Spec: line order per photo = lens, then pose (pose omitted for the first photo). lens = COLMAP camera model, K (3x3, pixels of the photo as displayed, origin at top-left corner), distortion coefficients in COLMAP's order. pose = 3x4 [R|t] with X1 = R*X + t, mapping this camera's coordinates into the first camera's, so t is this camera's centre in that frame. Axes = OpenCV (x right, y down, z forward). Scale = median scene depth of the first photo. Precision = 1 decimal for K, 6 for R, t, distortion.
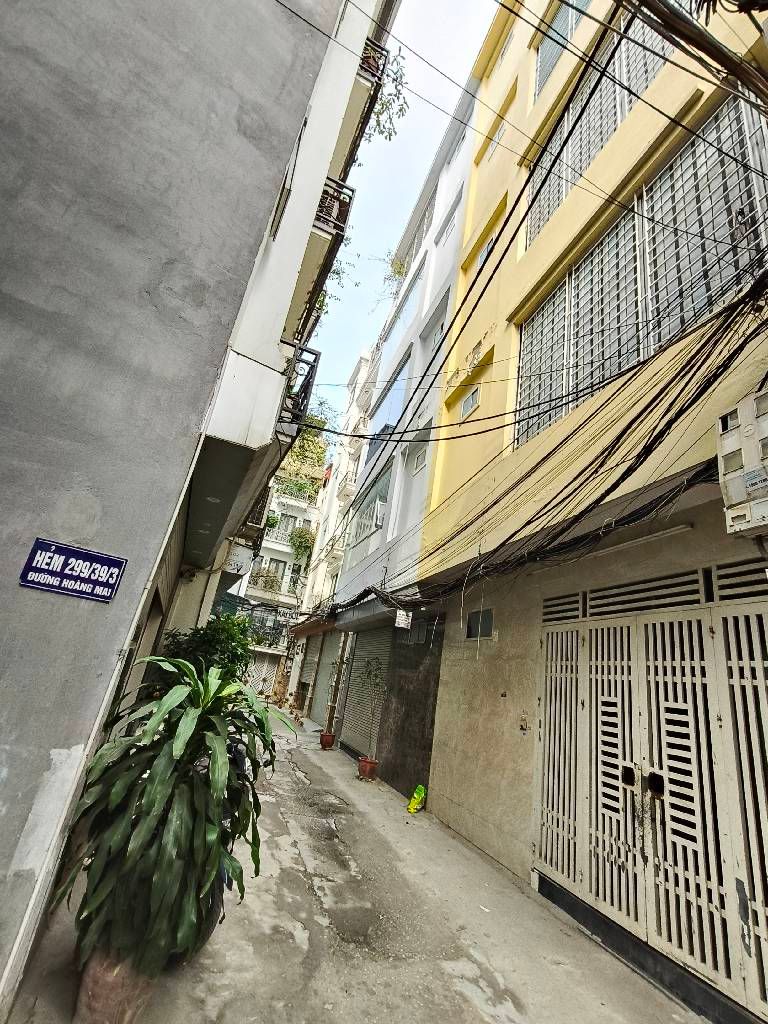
lens RADIAL K [[472.2, 0, 384.0], [0, 472.2, 512.0], [0, 0, 1]] dist [0.000134, 0.000755]
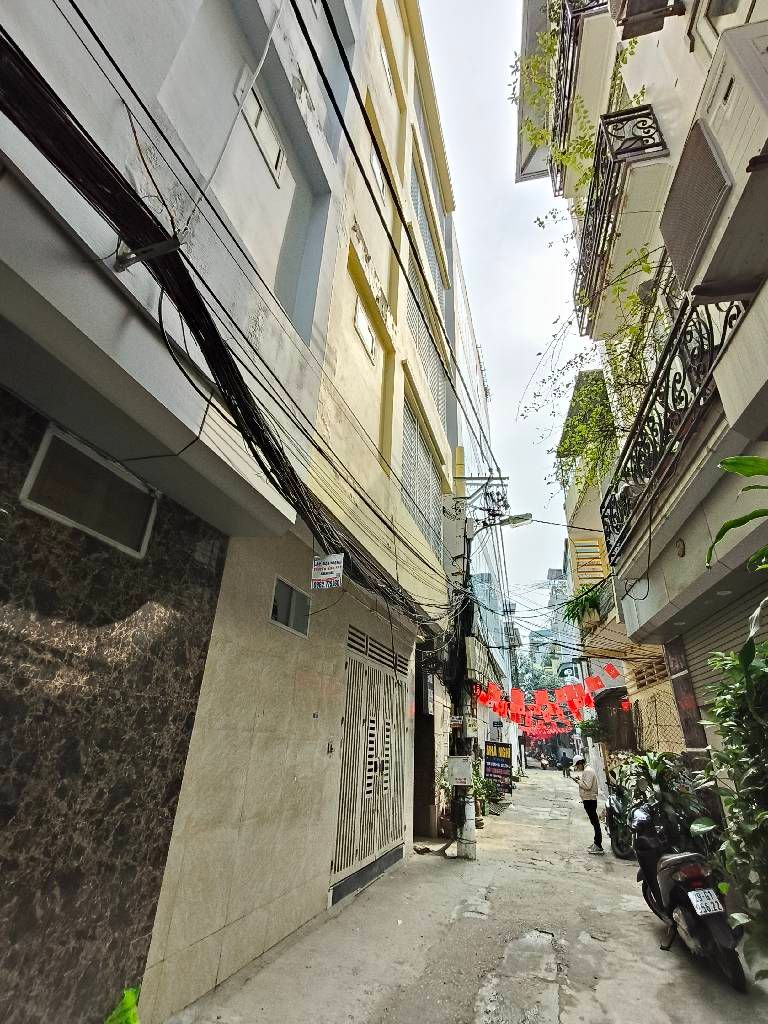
lens RADIAL K [[477.7, 0, 383.1], [0, 477.7, 510.2], [0, 0, 1]] dist [0.000228, 0.001164]
pose [[-0.792560, 0.090105, 0.603100, -0.514294], [-0.358599, 0.731066, -0.580474, 0.777612], [-0.493209, -0.676332, -0.547102, 2.244169]]
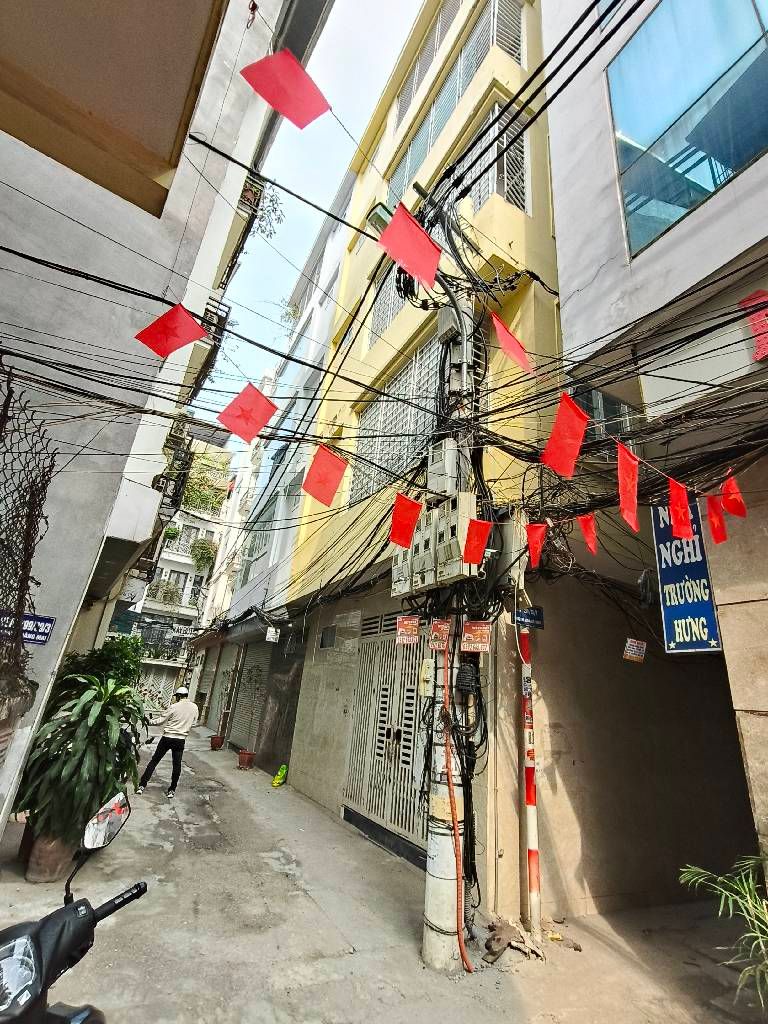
lens RADIAL K [[477.7, 0, 383.1], [0, 477.7, 510.2], [0, 0, 1]] dist [0.000228, 0.001164]
pose [[0.984663, 0.006695, 0.174339, 0.190441], [-0.005139, 0.999943, -0.009376, -0.168701], [-0.174392, 0.008336, 0.984641, -0.550013]]
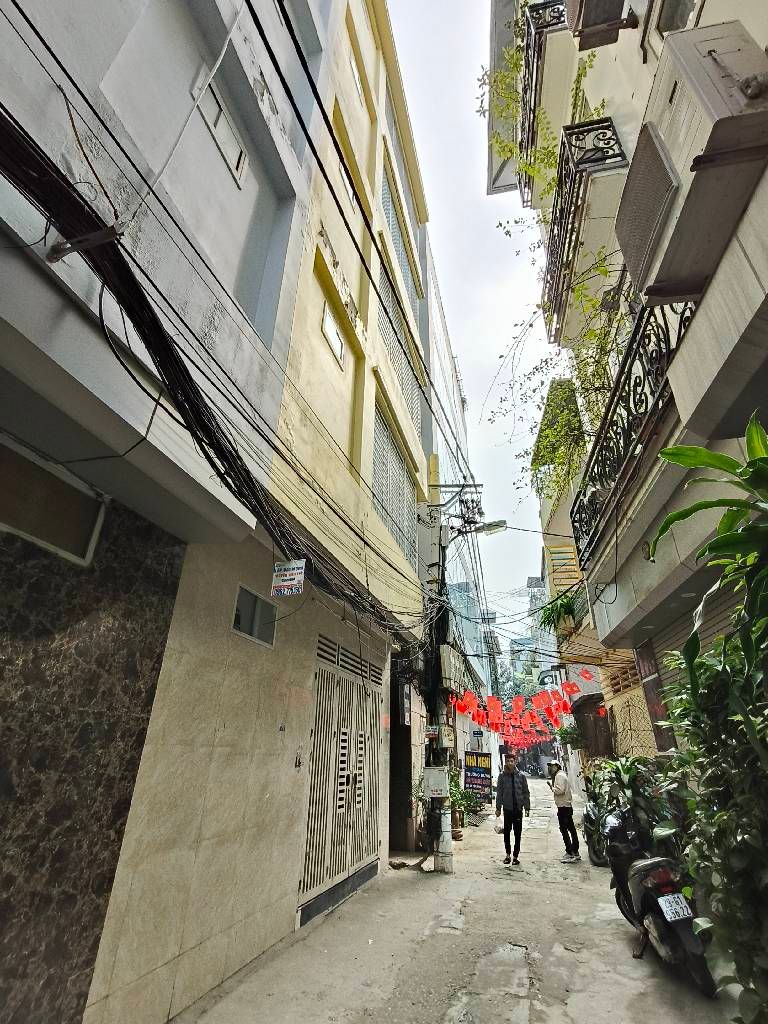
lens RADIAL K [[478.3, 0, 384.0], [0, 478.3, 512.0], [0, 0, 1]] dist [0.001124, 0.001250]
pose [[-0.815371, 0.107991, 0.568778, -0.530684], [-0.328361, 0.722877, -0.607970, 0.765089], [-0.476811, -0.682486, -0.553953, 2.210585]]
